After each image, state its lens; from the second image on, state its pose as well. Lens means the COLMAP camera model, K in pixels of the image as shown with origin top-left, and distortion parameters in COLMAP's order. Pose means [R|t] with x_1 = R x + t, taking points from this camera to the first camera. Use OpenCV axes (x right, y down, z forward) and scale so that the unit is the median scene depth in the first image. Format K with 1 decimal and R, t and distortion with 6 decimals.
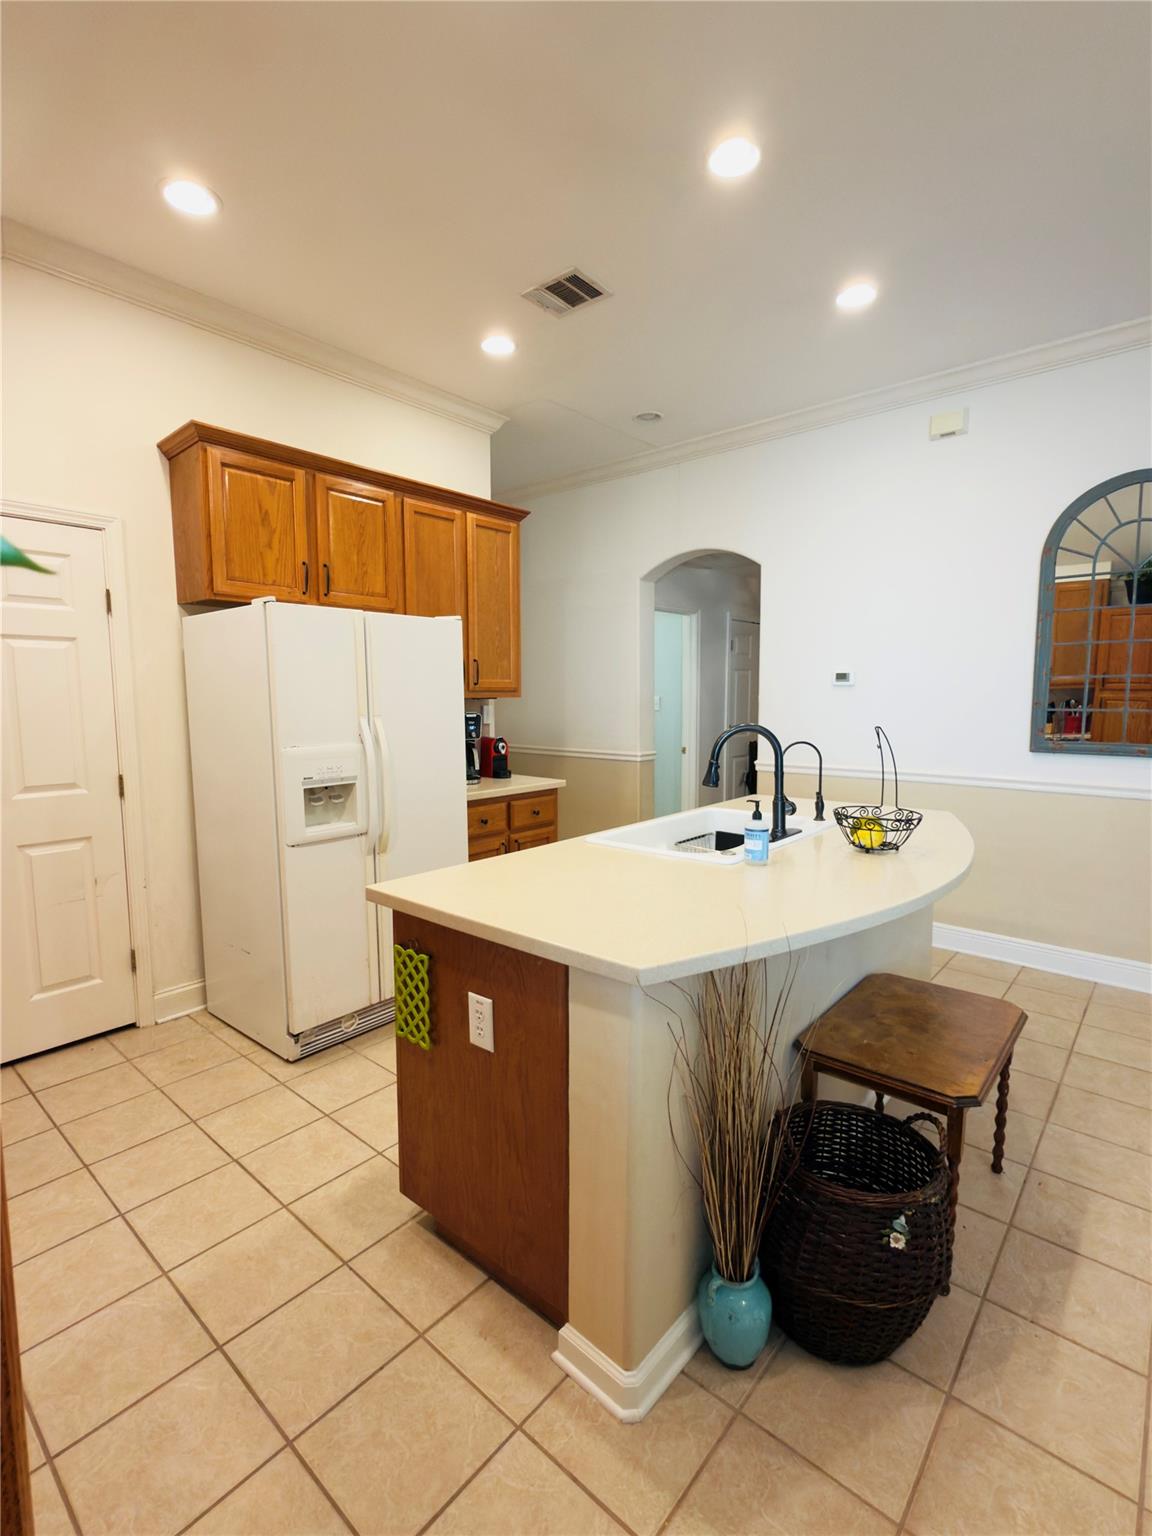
lens RADIAL K [[704.2, 0, 571.0], [0, 704.2, 783.5], [0, 0, 1]] dist [-0.002527, 0.001199]
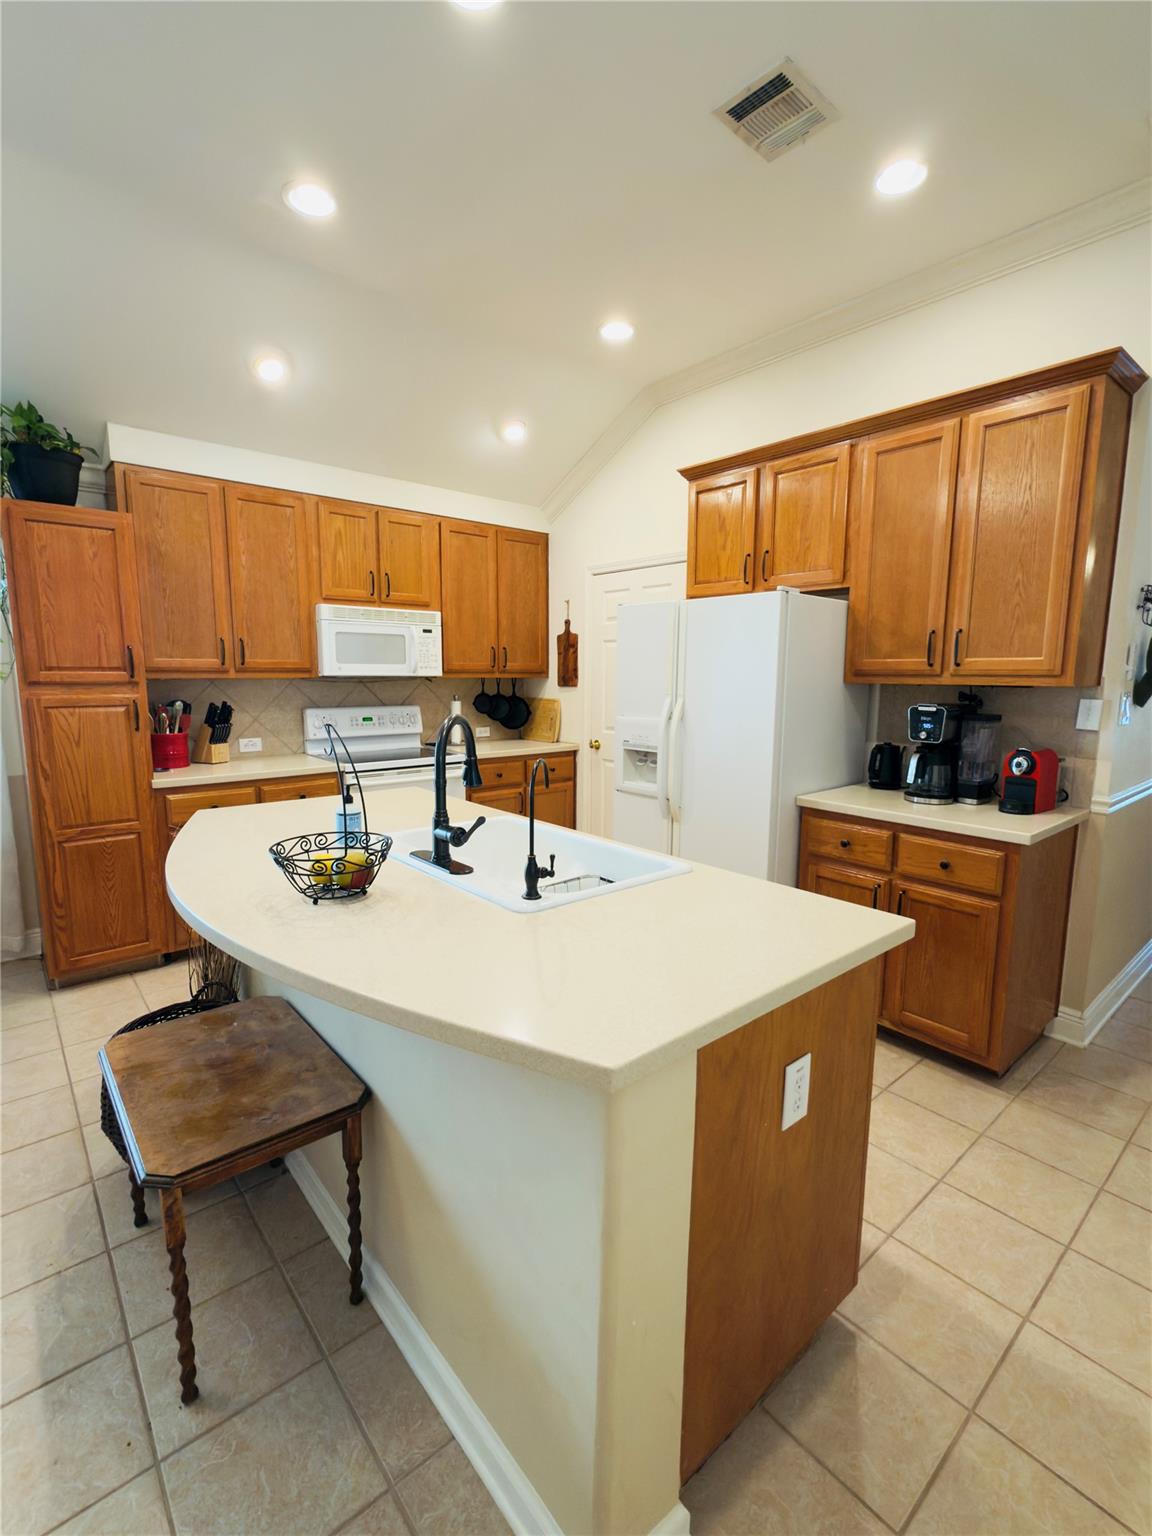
lens RADIAL K [[704.2, 0, 583.2], [0, 704.2, 770.1], [0, 0, 1]] dist [-0.002527, 0.001199]
pose [[-0.138373, 0.141584, -0.980208, 0.845057], [-0.129706, 0.978613, 0.159663, -0.141717], [0.981850, 0.149232, -0.117049, 1.020290]]
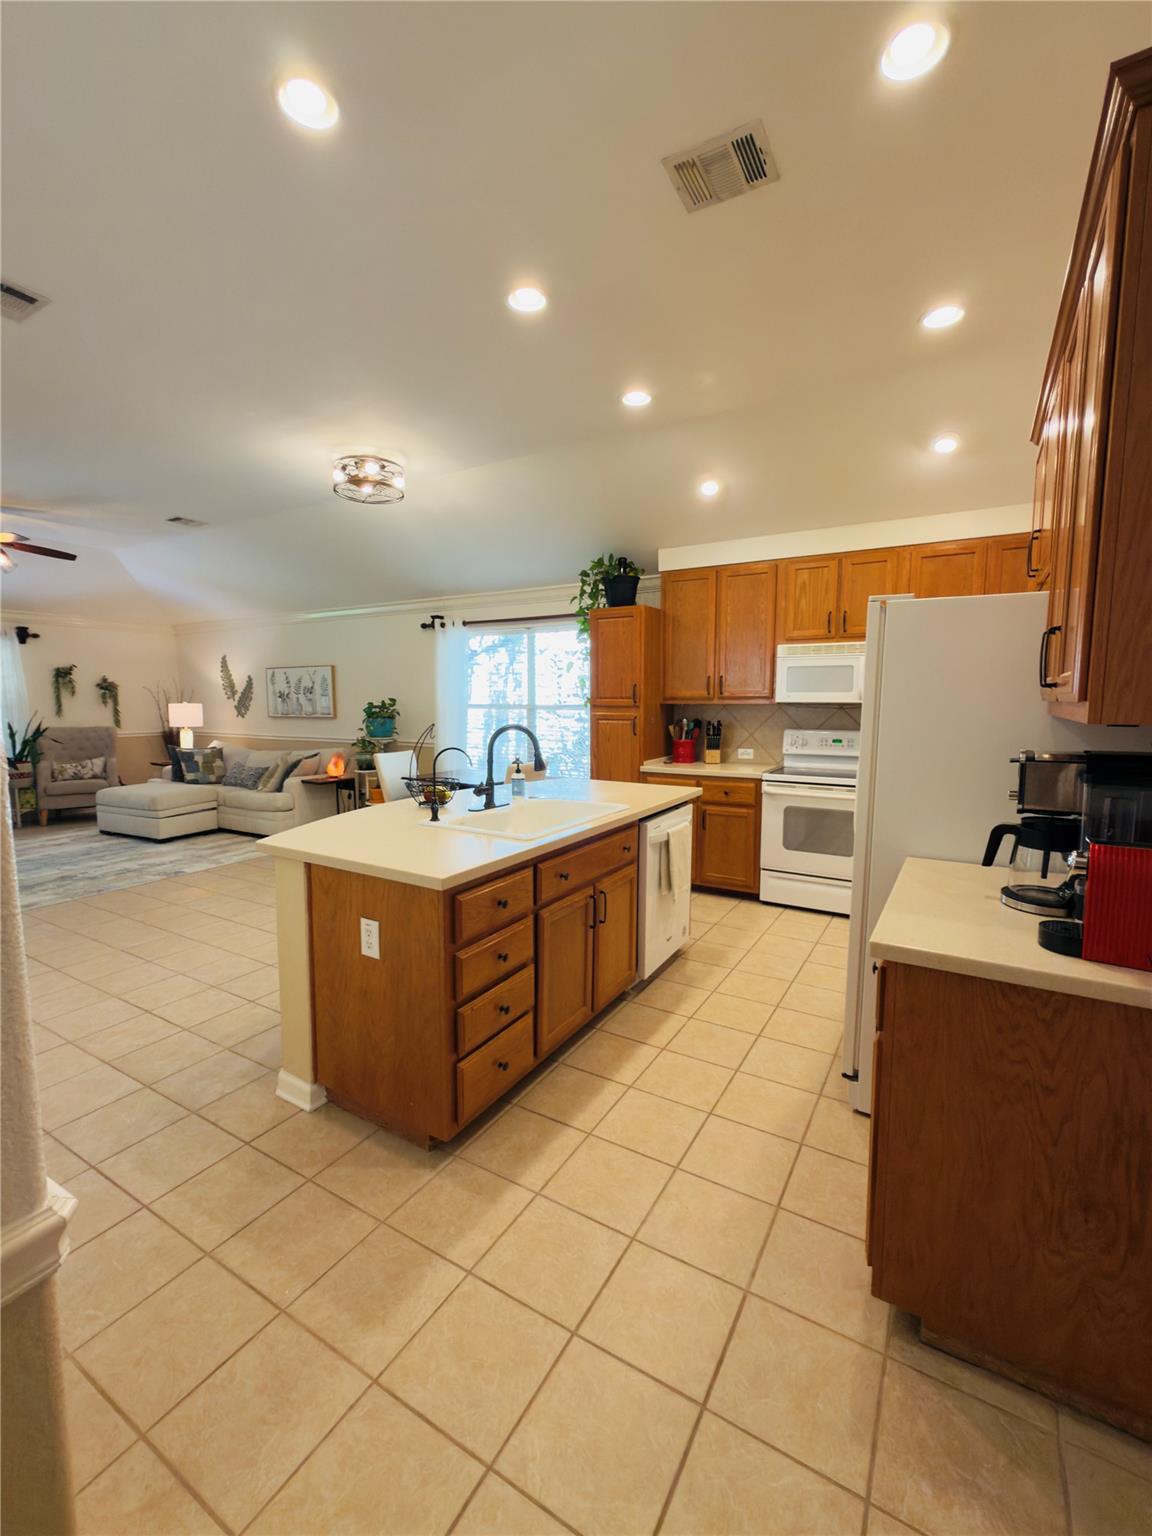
lens RADIAL K [[668.1, 0, 571.3], [0, 668.1, 772.6], [0, 0, 1]] dist [0.002774, -0.000046]
pose [[-0.985310, 0.024351, -0.169031, 0.295144], [-0.016473, 0.971614, 0.235998, -0.249561], [0.169980, 0.235316, -0.956940, 1.870841]]
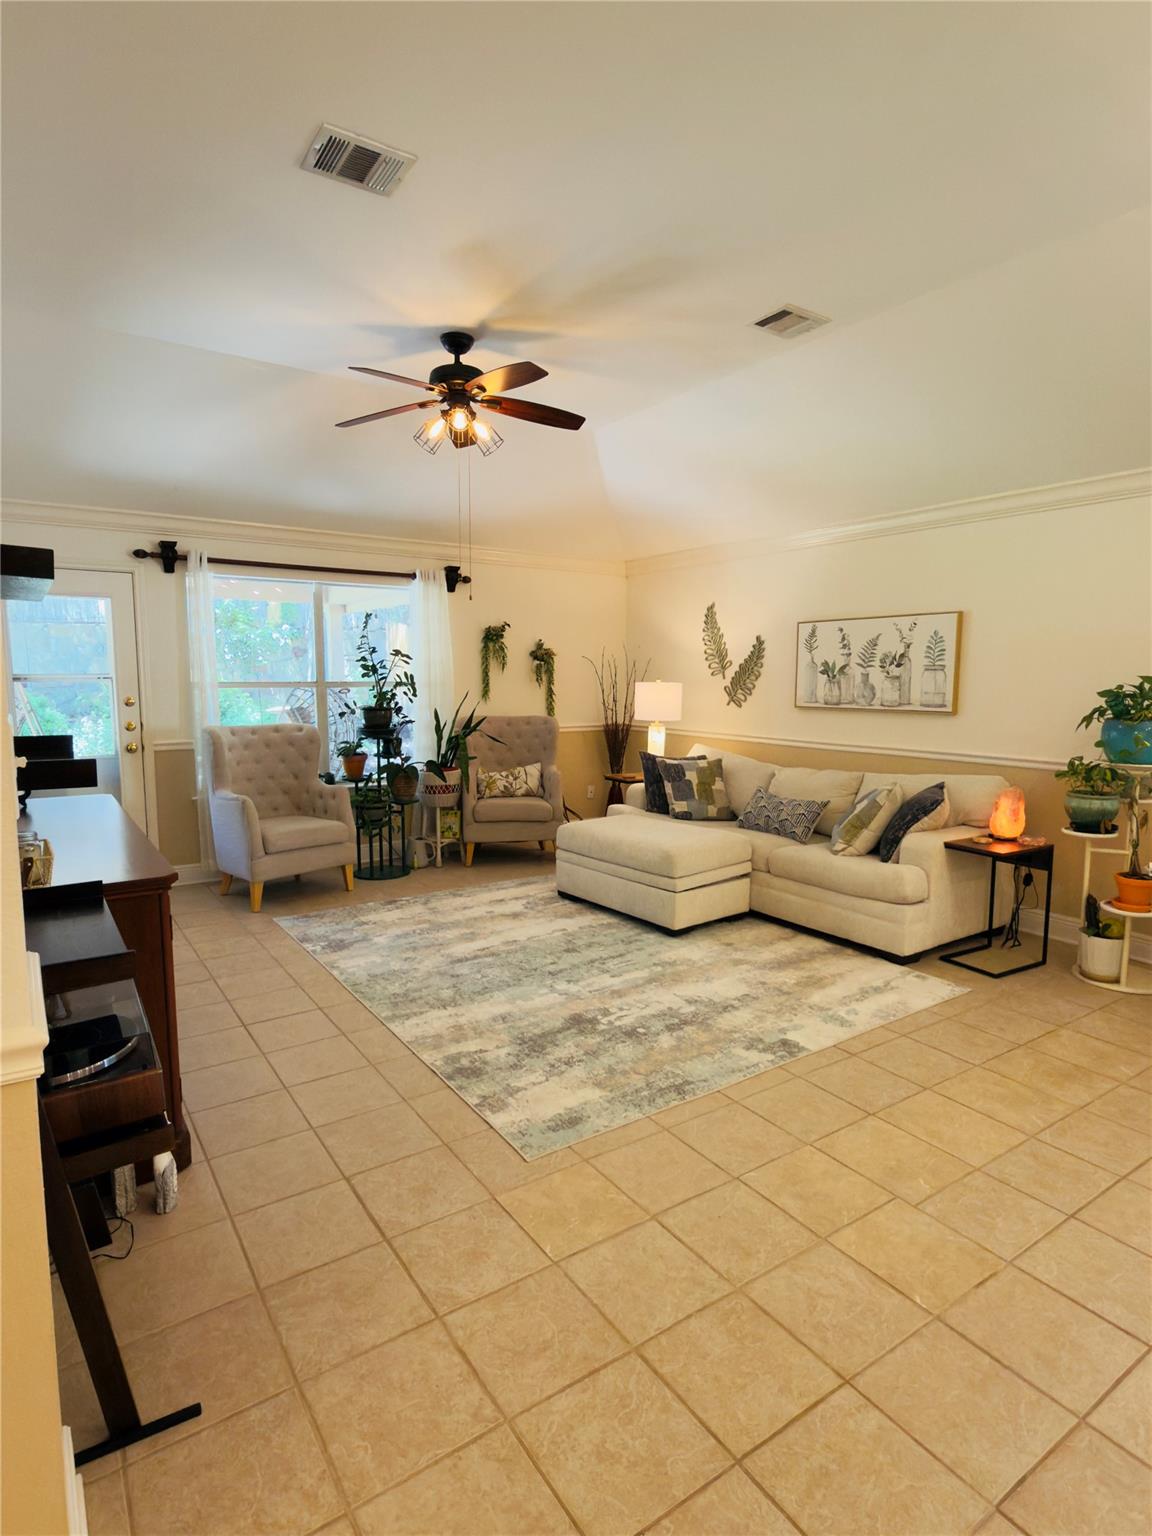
lens RADIAL K [[829.6, 0, 566.2], [0, 829.6, 771.3], [0, 0, 1]] dist [0.006334, 0.000019]
pose [[-0.965923, -0.031662, 0.256885, 1.111949], [0.031202, 0.971007, 0.237004, -0.130955], [-0.256941, 0.236943, -0.936931, 0.935558]]
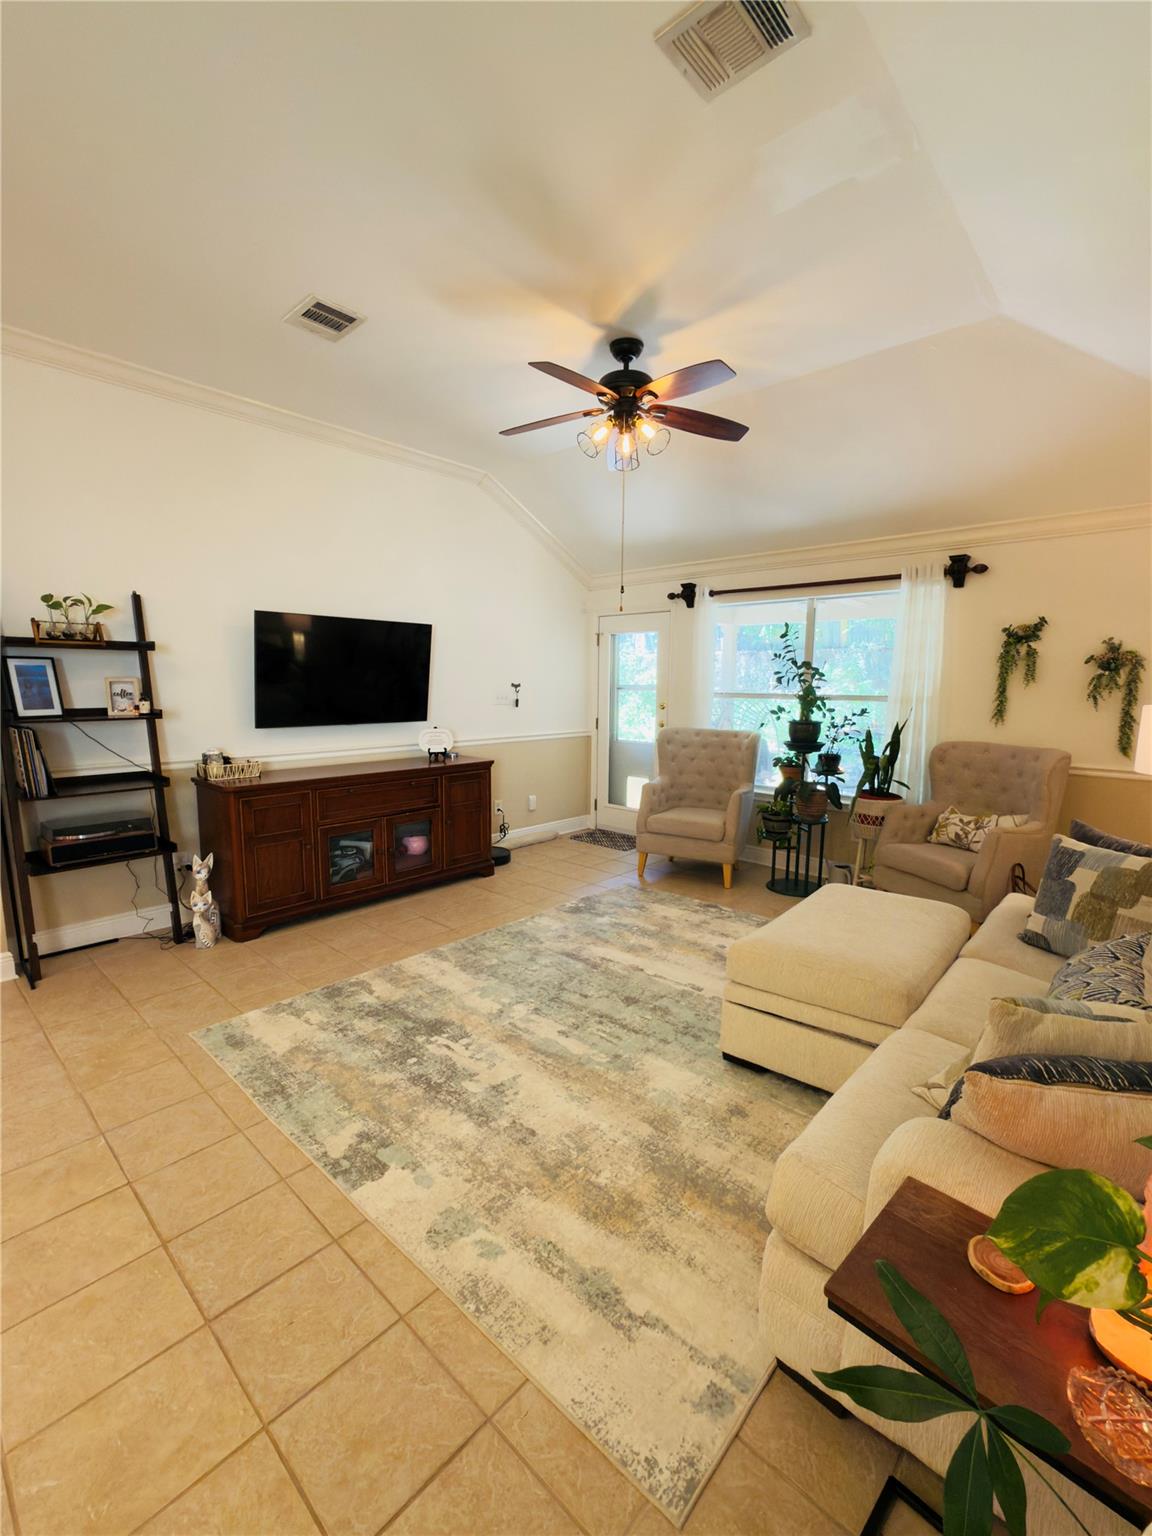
lens RADIAL K [[668.1, 0, 584.5], [0, 668.1, 772.5], [0, 0, 1]] dist [0.002774, -0.000046]
pose [[0.023970, -0.131822, 0.990983, 0.465903], [0.115944, 0.984946, 0.128215, 0.039801], [-0.992967, 0.111825, 0.038893, -0.419449]]
